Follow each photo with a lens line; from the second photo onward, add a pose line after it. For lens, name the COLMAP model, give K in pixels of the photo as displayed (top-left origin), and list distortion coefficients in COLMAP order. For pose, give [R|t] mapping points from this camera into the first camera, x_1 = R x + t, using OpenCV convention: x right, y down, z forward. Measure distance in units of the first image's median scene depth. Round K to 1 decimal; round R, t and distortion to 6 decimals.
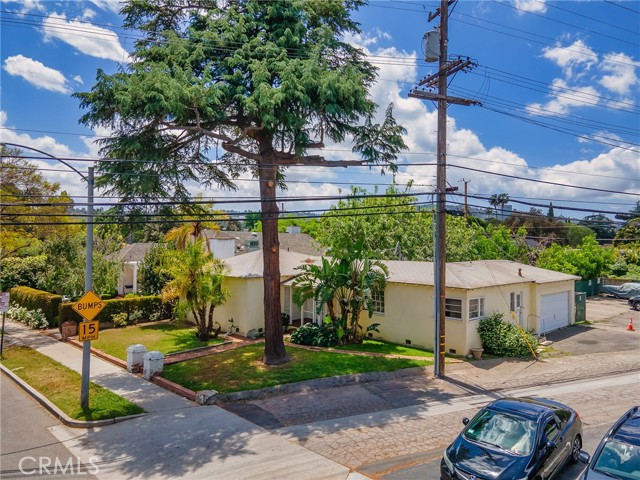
lens RADIAL K [[455.4, 0, 320.0], [0, 455.4, 240.0], [0, 0, 1]] dist [0.037615, 0.003282]
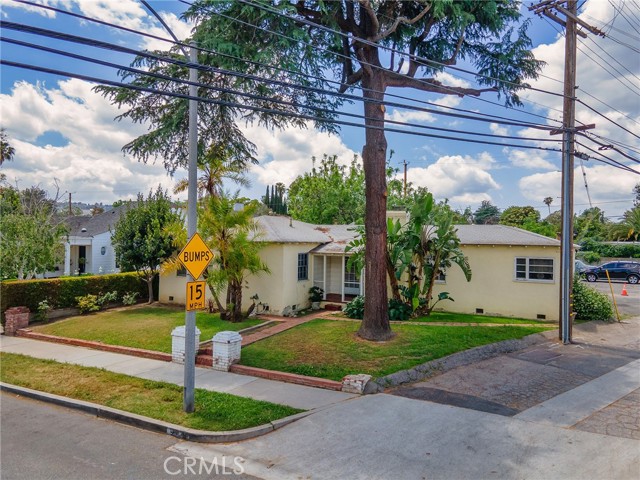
lens RADIAL K [[455.4, 0, 320.0], [0, 455.4, 240.0], [0, 0, 1]] dist [0.037615, 0.003282]
pose [[0.960851, 0.001201, 0.277064, -0.426495], [-0.003917, 0.999950, 0.009250, 0.094972], [-0.277039, -0.009973, 0.960807, 0.281289]]
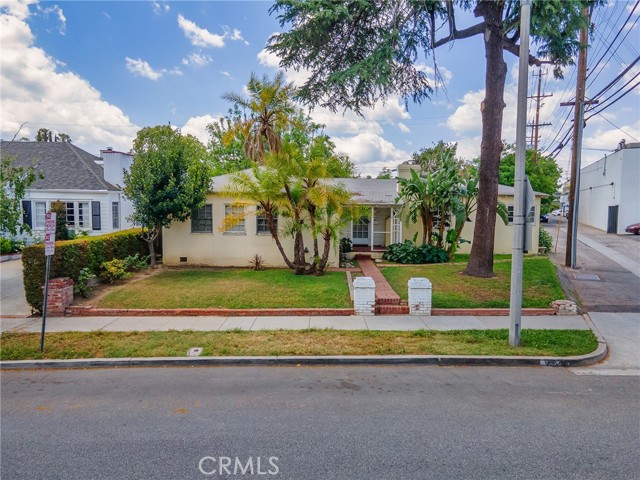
lens RADIAL K [[455.4, 0, 320.0], [0, 455.4, 240.0], [0, 0, 1]] dist [0.037615, 0.003282]
pose [[0.722191, -0.064483, 0.688682, -0.981435], [-0.006205, 0.995001, 0.099671, 0.112940], [-0.691666, -0.076254, 0.718180, 0.601981]]
